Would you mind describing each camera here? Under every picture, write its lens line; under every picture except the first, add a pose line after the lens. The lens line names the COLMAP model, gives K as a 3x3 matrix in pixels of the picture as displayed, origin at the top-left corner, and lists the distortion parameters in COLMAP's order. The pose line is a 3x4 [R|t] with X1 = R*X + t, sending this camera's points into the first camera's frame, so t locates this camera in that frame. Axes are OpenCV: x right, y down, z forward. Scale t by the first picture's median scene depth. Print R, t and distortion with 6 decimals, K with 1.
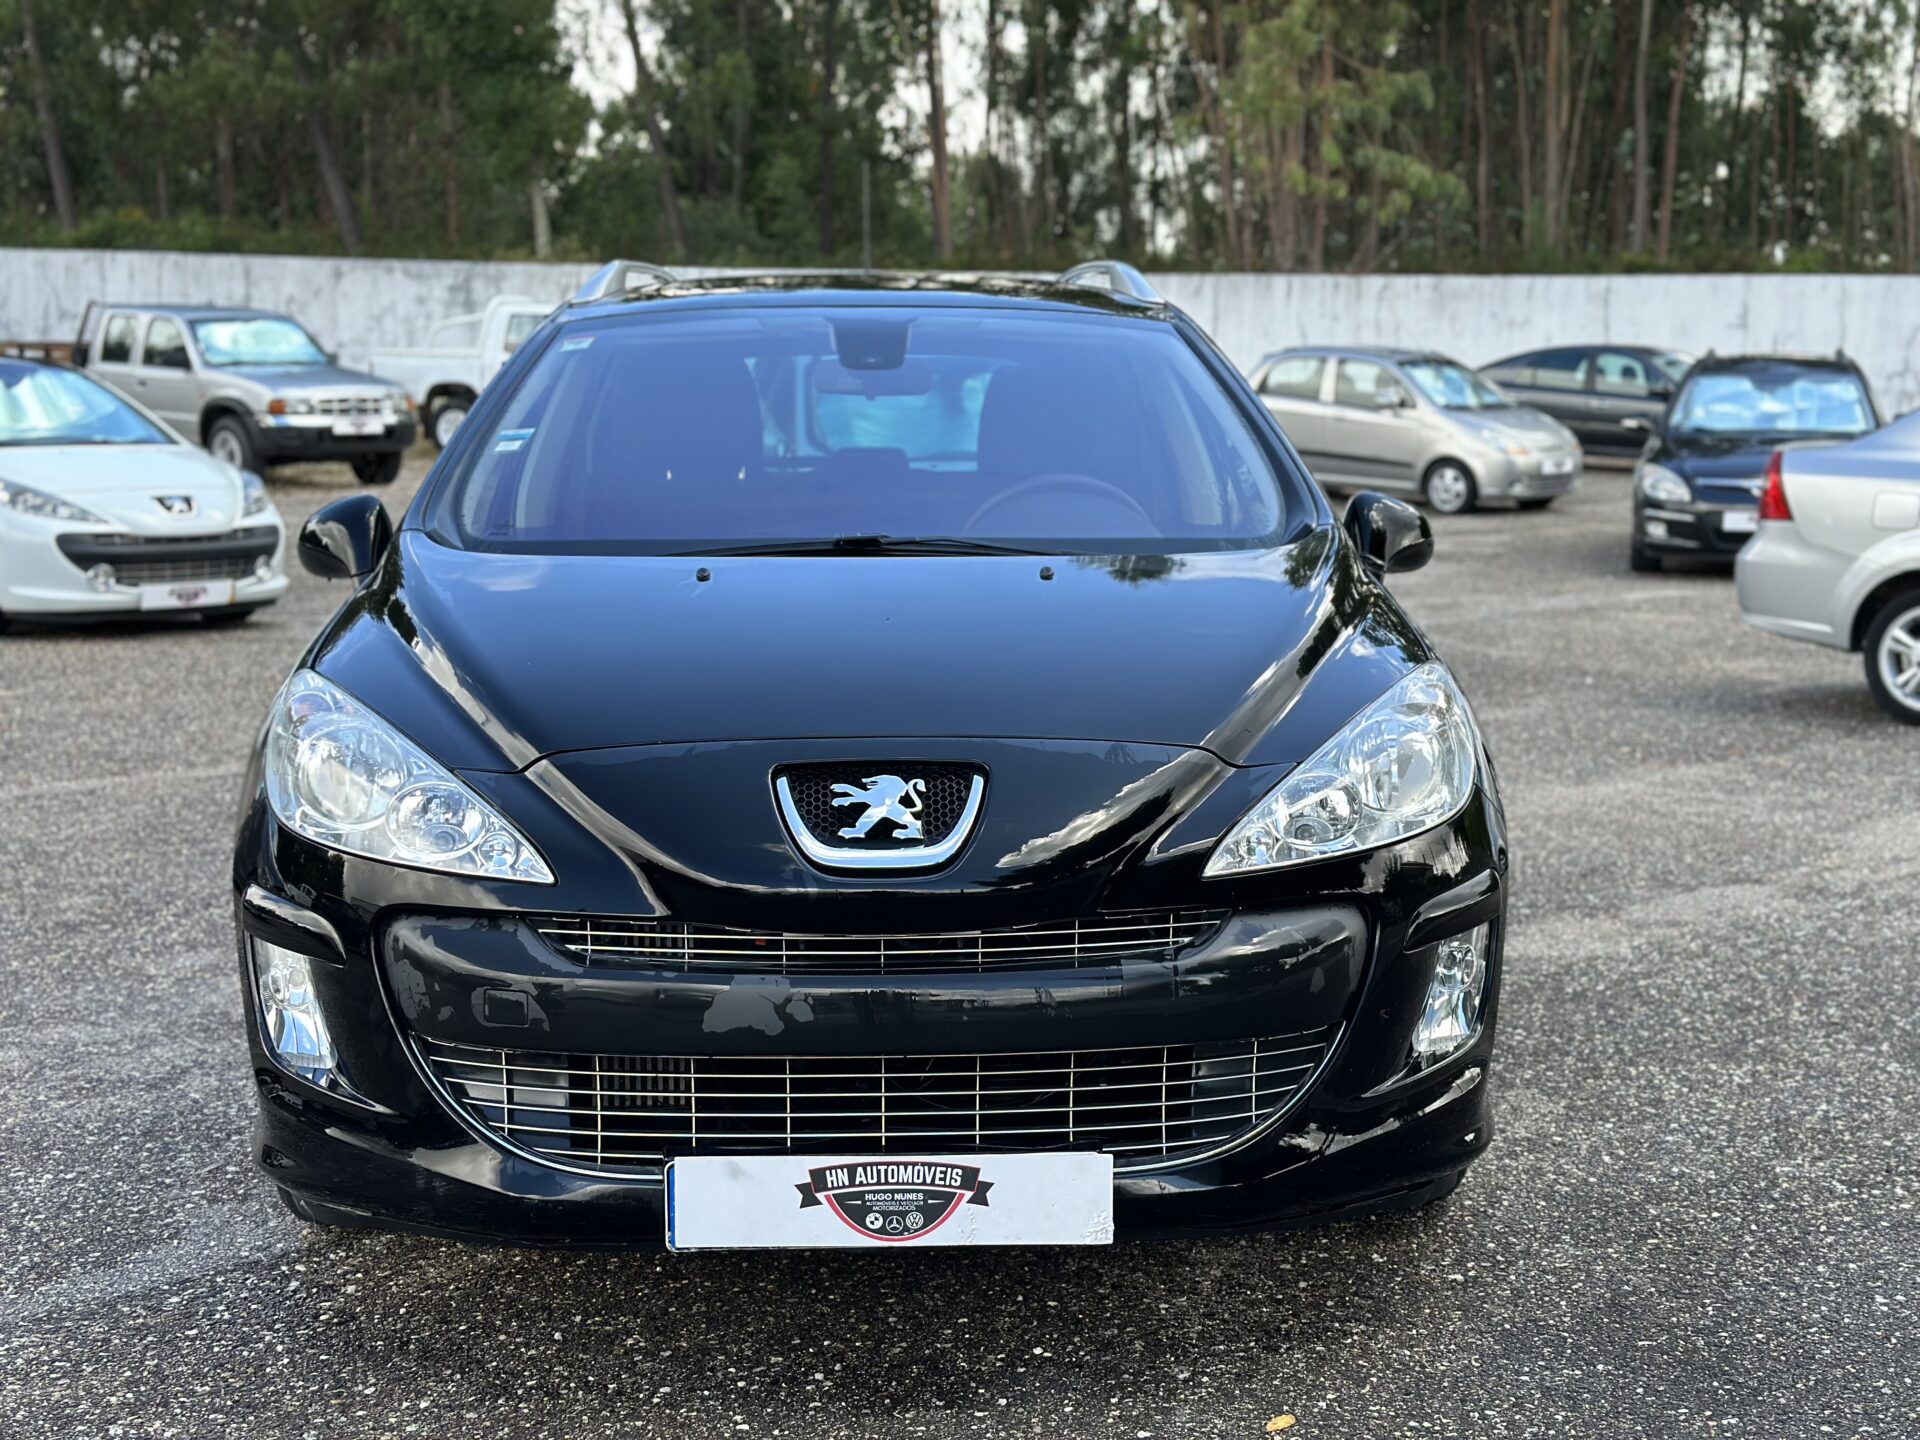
lens RADIAL K [[2672.2, 0, 957.8], [0, 2672.2, 726.2], [0, 0, 1]] dist [0.124979, 0.000000]
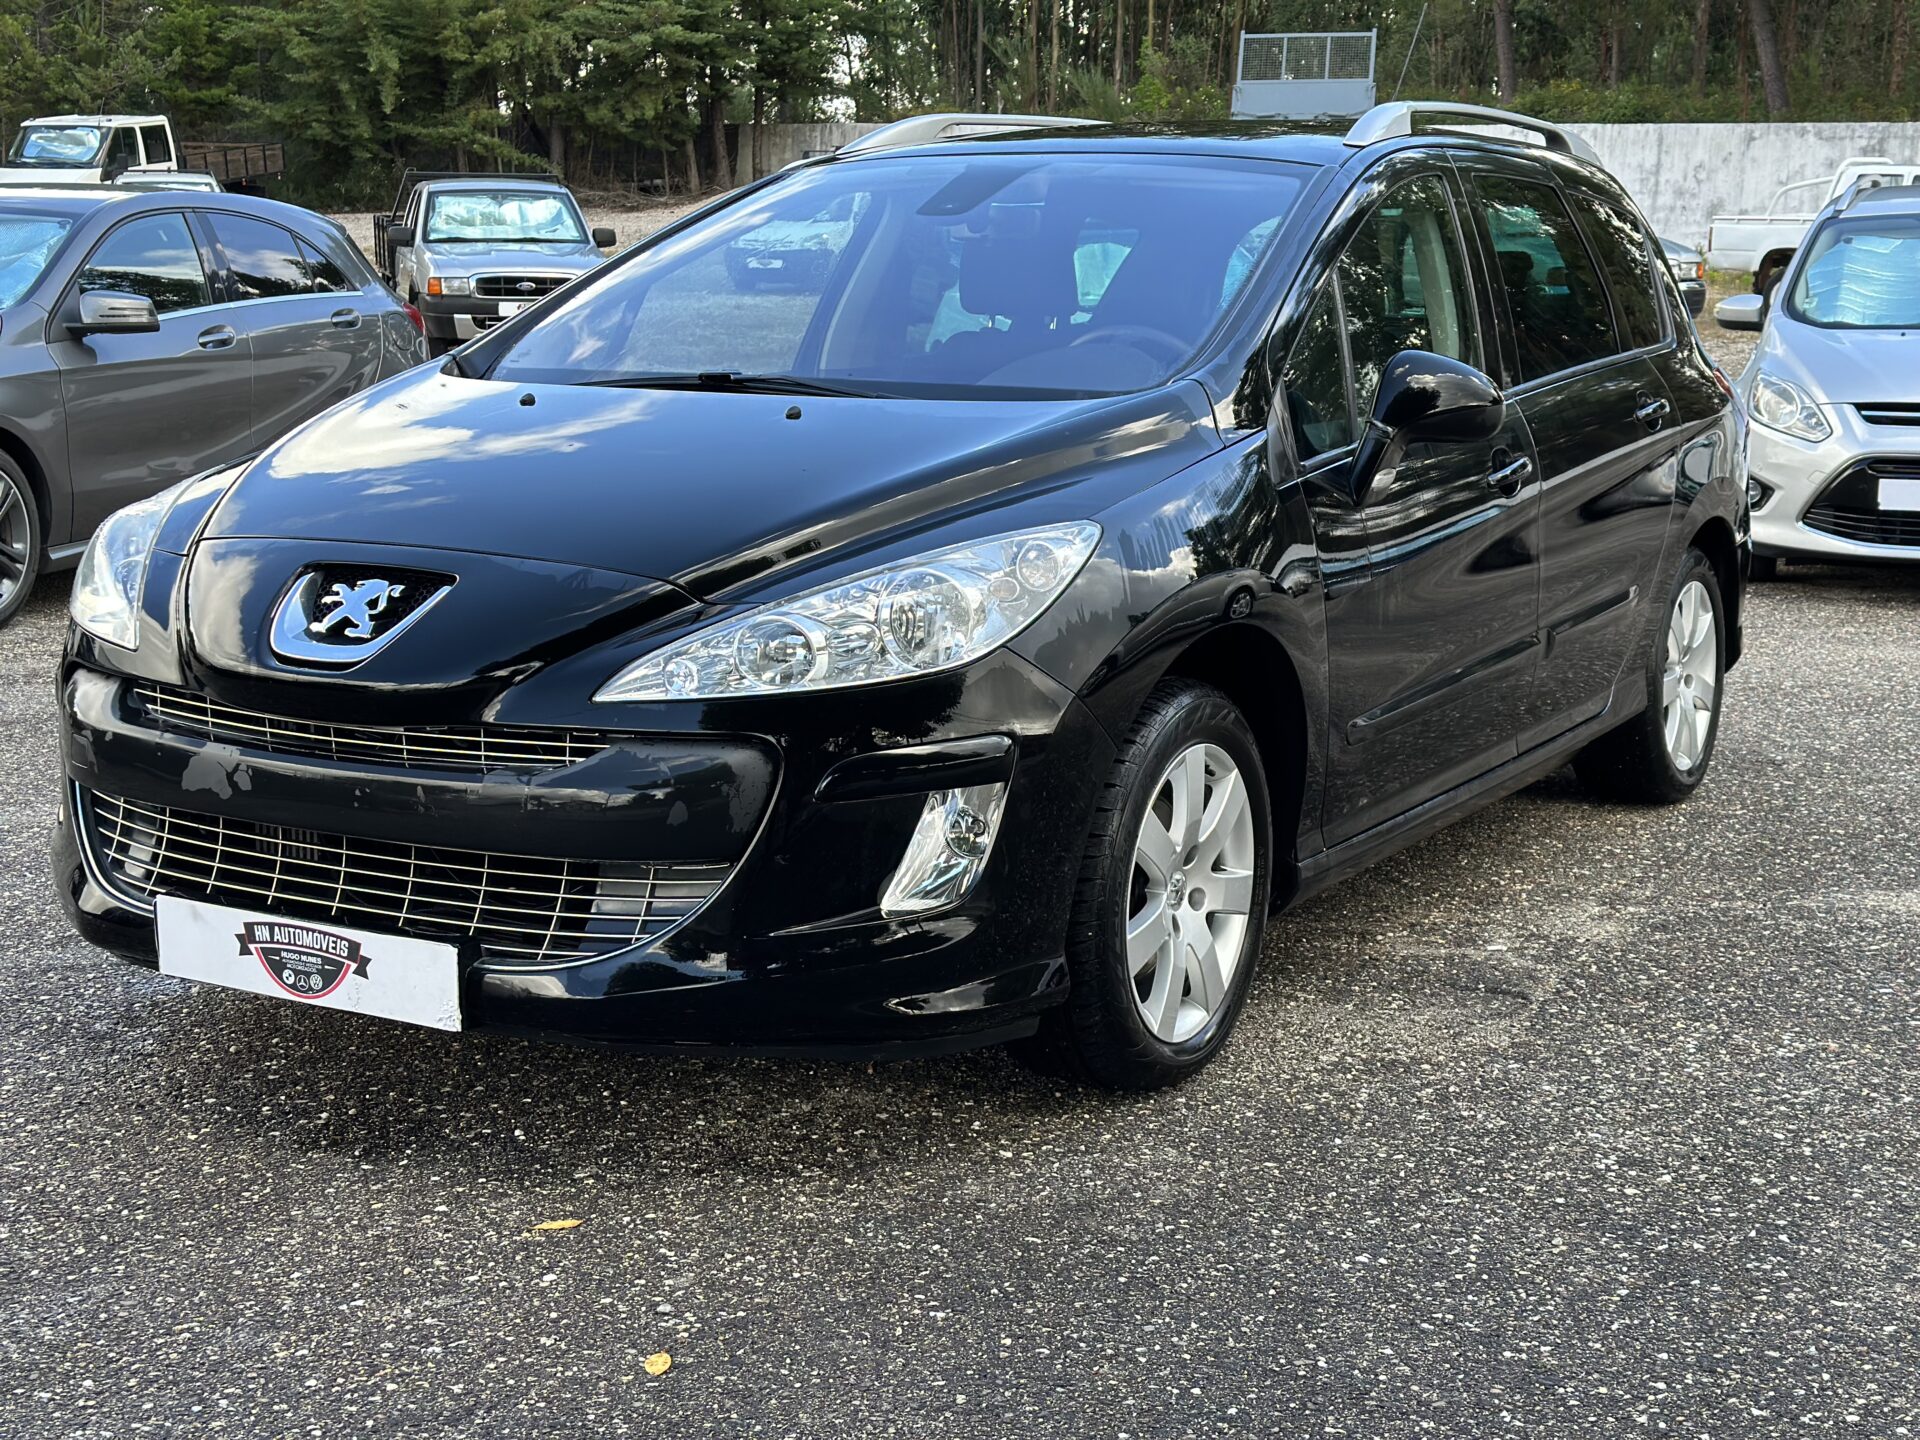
lens RADIAL K [[2672.2, 0, 956.7], [0, 2672.2, 717.3], [0, 0, 1]] dist [0.124979, 0.000000]
pose [[0.832731, 0.098425, -0.544860, 0.792135], [-0.075639, 0.995070, 0.064150, -0.014180], [0.548487, -0.012207, 0.836070, 0.222935]]
